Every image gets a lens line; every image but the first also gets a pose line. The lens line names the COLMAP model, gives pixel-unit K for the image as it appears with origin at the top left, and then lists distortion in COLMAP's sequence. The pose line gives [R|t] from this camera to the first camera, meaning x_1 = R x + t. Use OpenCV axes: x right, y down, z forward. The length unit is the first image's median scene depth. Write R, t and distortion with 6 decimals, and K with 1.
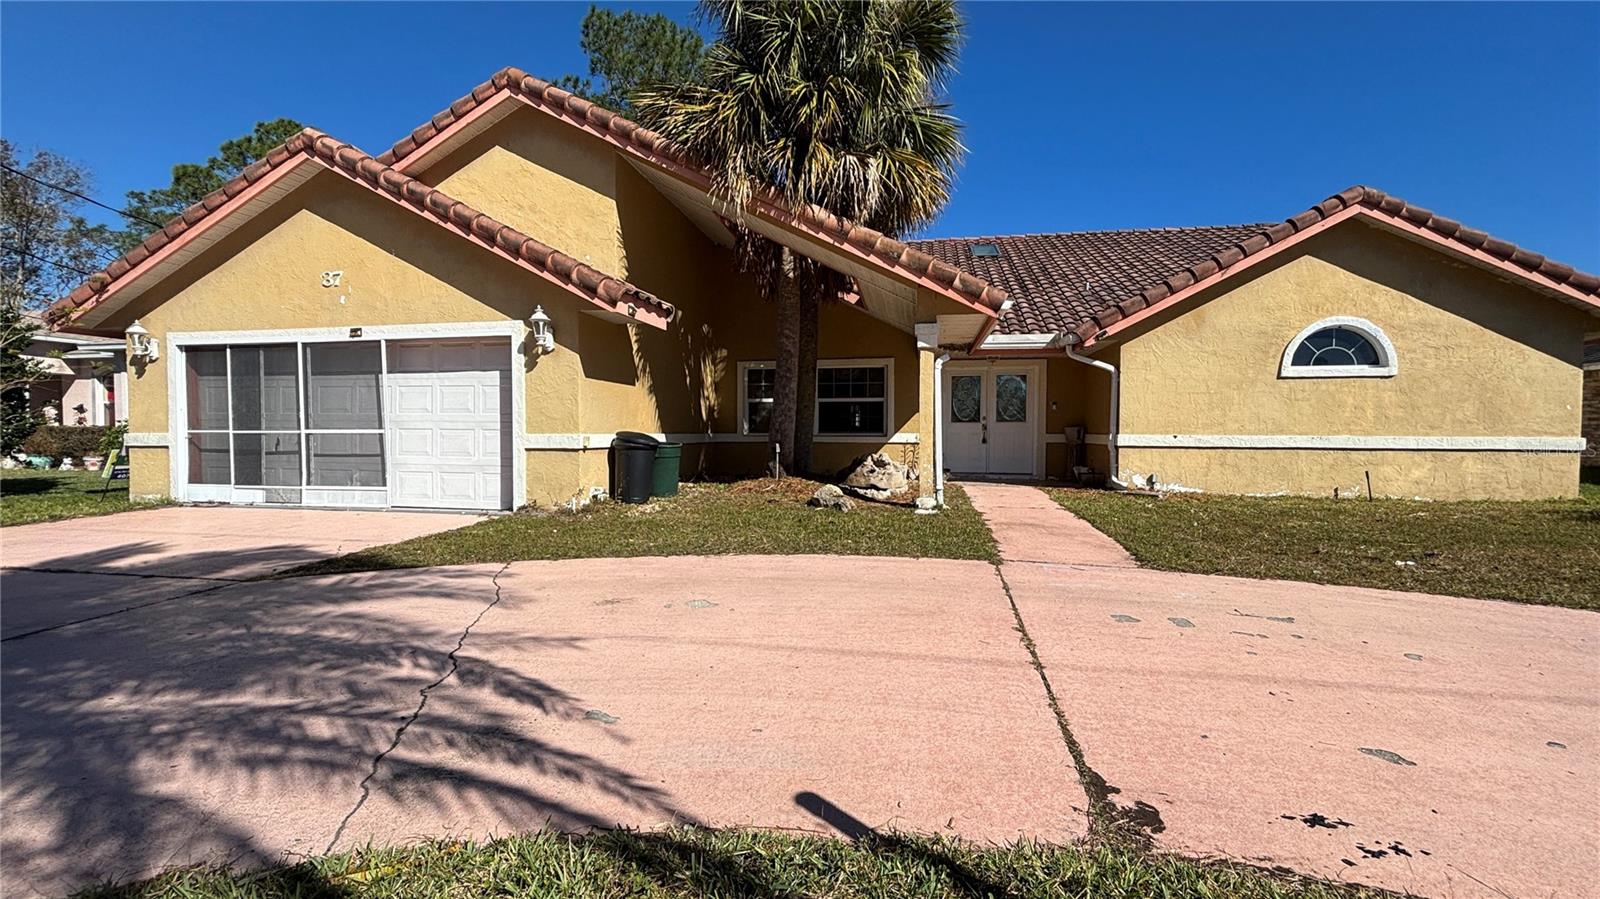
lens RADIAL K [[643.8, 0, 800.0], [0, 643.8, 449.5], [0, 0, 1]] dist [-0.000378, 0.000241]
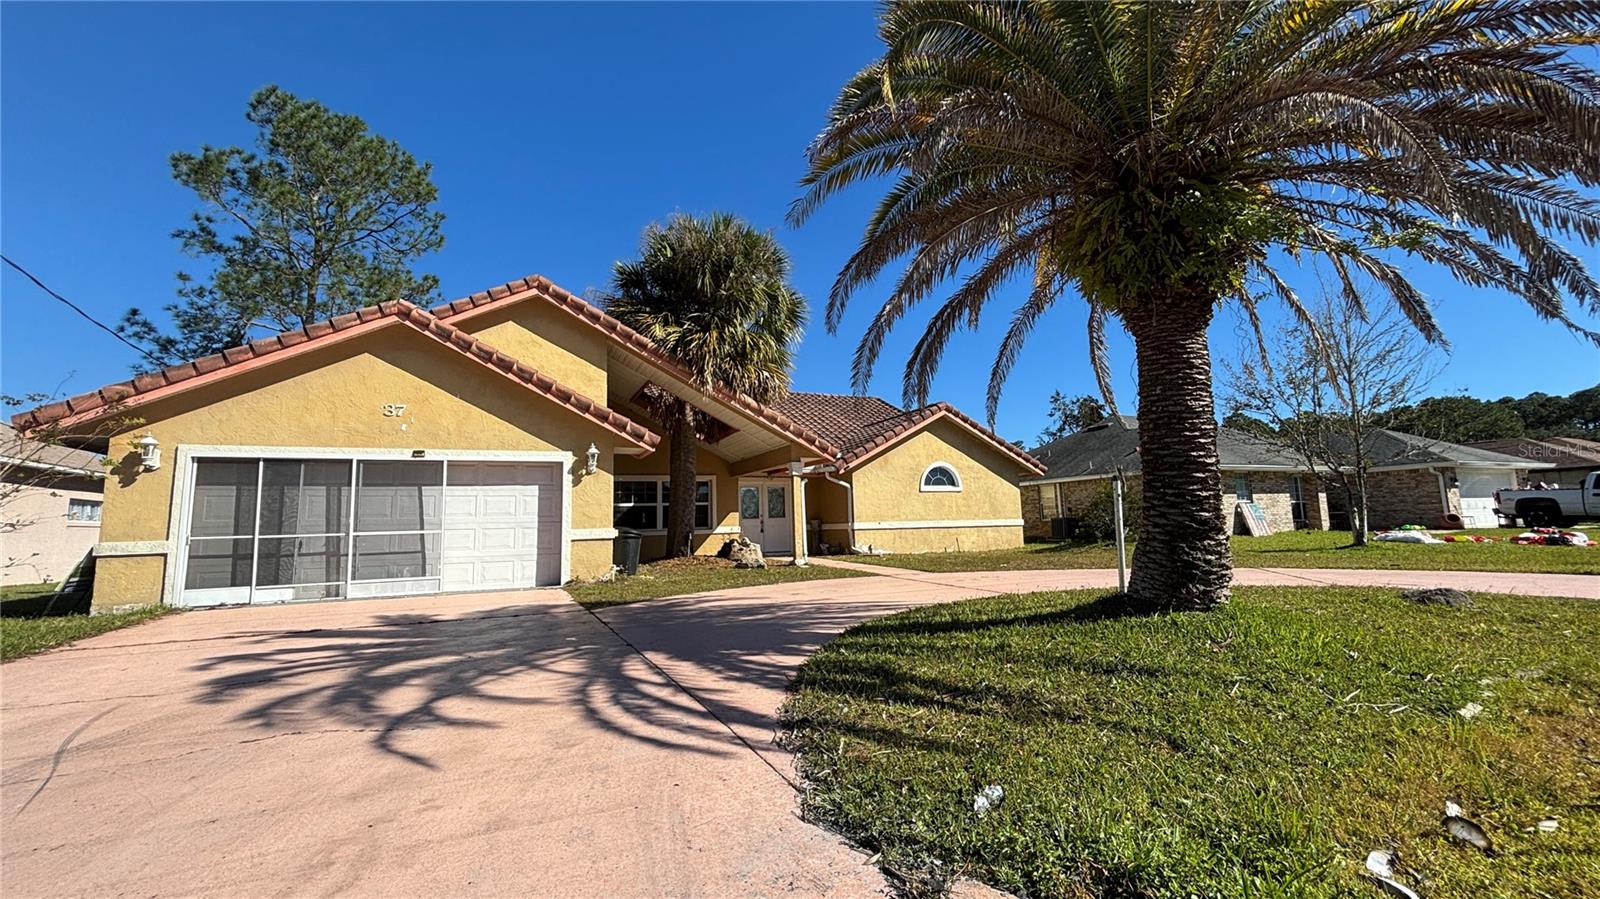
lens RADIAL K [[643.8, 0, 800.0], [0, 643.8, 449.5], [0, 0, 1]] dist [-0.000378, 0.000241]
pose [[0.819265, 0.042593, 0.571831, -0.764632], [0.048422, 0.988537, -0.143005, 0.026998], [-0.571367, 0.144848, 0.807811, -0.439510]]
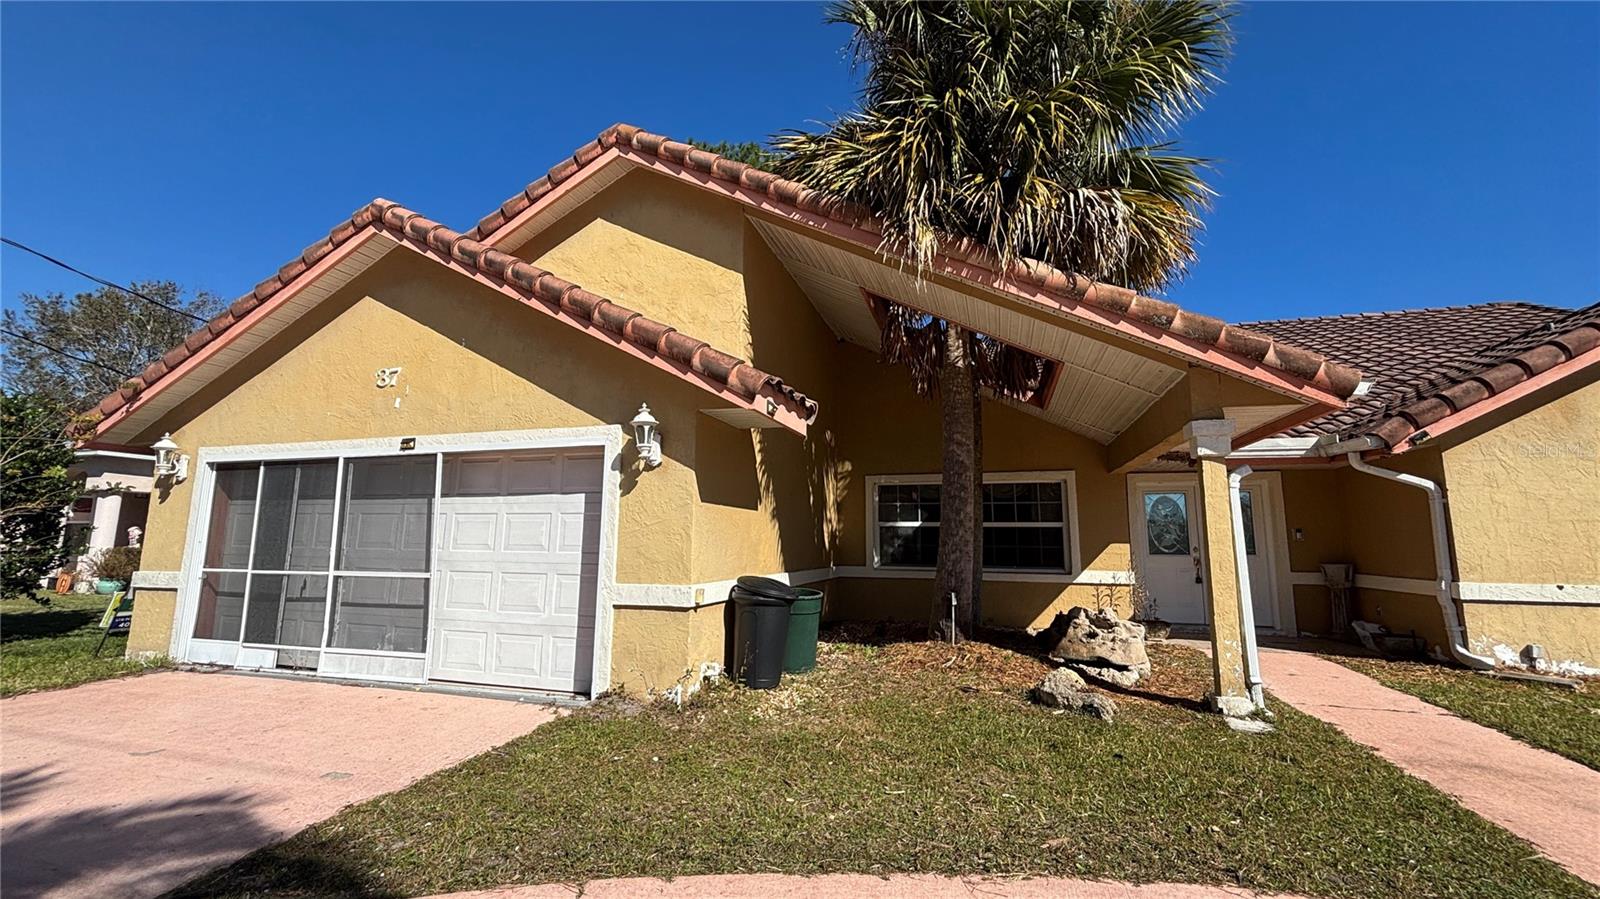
lens RADIAL K [[646.5, 0, 795.3], [0, 646.5, 449.4], [0, 0, 1]] dist [0.001029, -0.000589]
pose [[0.993774, -0.010610, -0.110906, -0.138697], [-0.008758, 0.984935, -0.172701, -0.044214], [0.111067, 0.172597, 0.978711, 0.282202]]
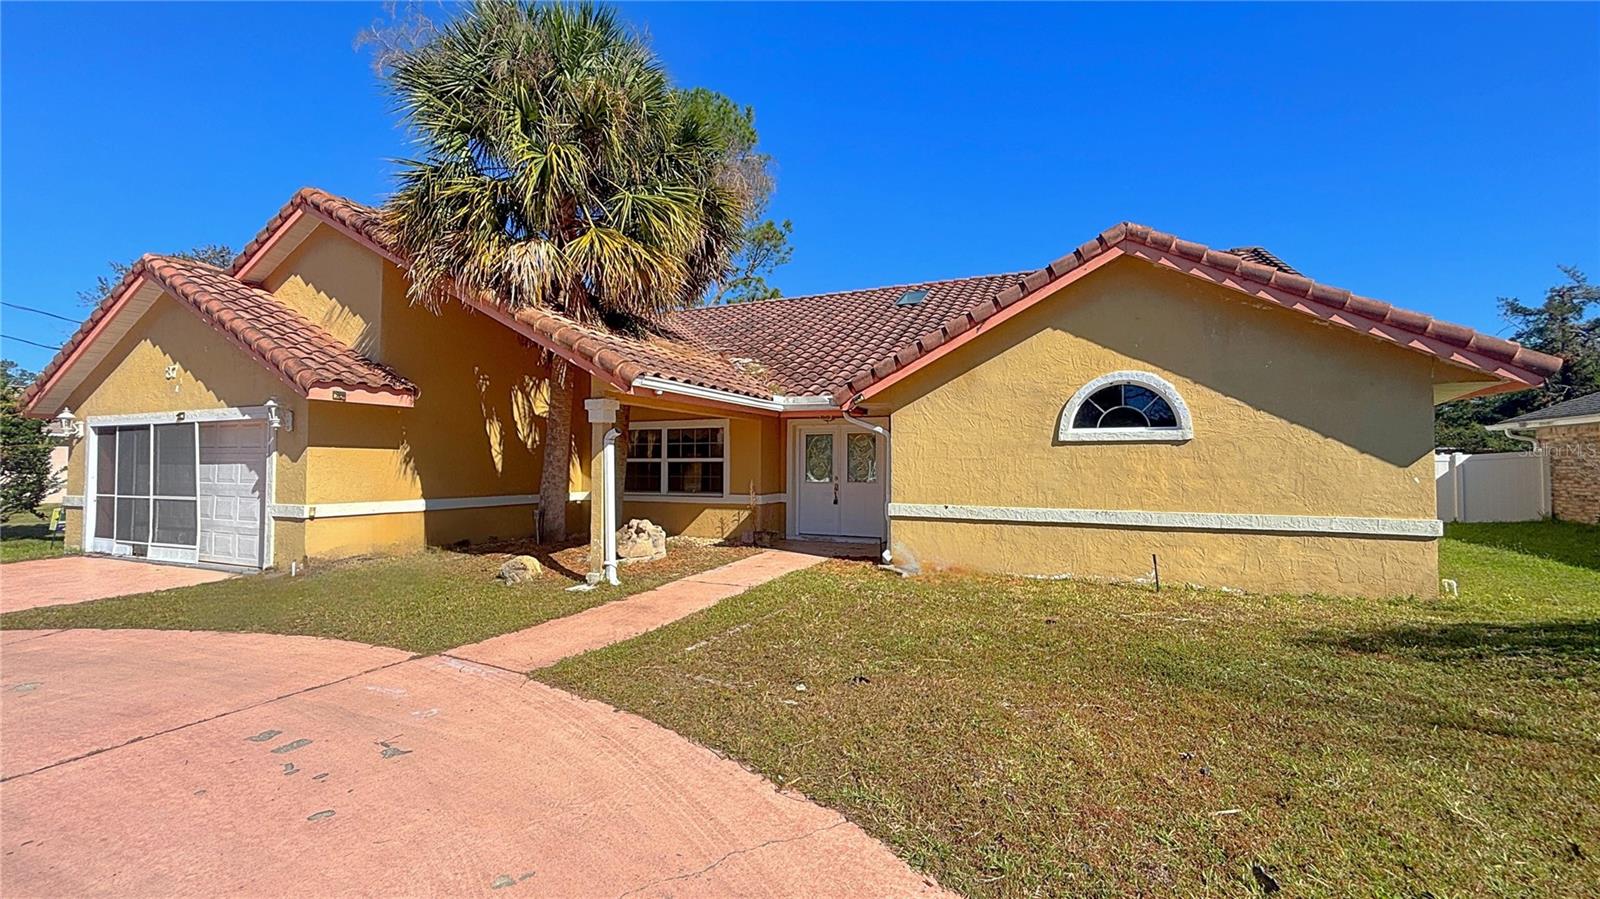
lens RADIAL K [[643.8, 0, 800.0], [0, 643.8, 449.5], [0, 0, 1]] dist [-0.000378, 0.000241]
pose [[0.975478, -0.005981, -0.220014, 0.671916], [-0.006374, 0.998444, -0.055403, -0.057422], [0.220003, 0.055447, 0.973922, 0.081404]]
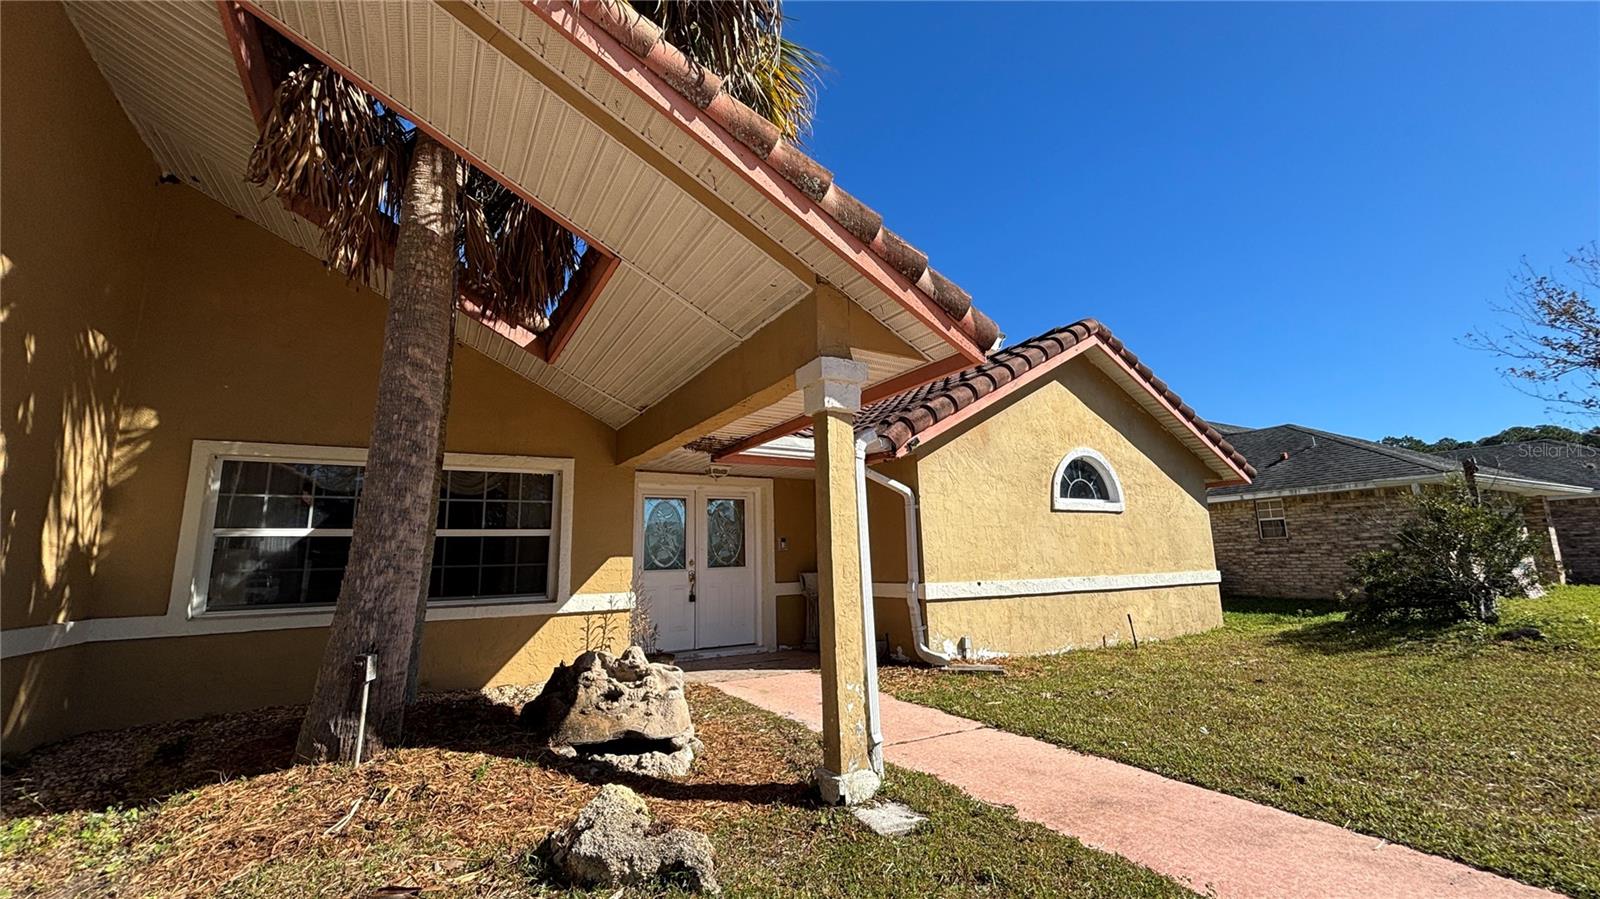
lens RADIAL K [[654.5, 0, 804.5], [0, 654.5, 442.1], [0, 0, 1]] dist [0.000318, 0.000193]
pose [[0.753442, 0.098124, 0.650151, -0.107704], [0.048469, 0.977823, -0.203748, -0.041984], [-0.655725, 0.185025, 0.731977, 0.625577]]
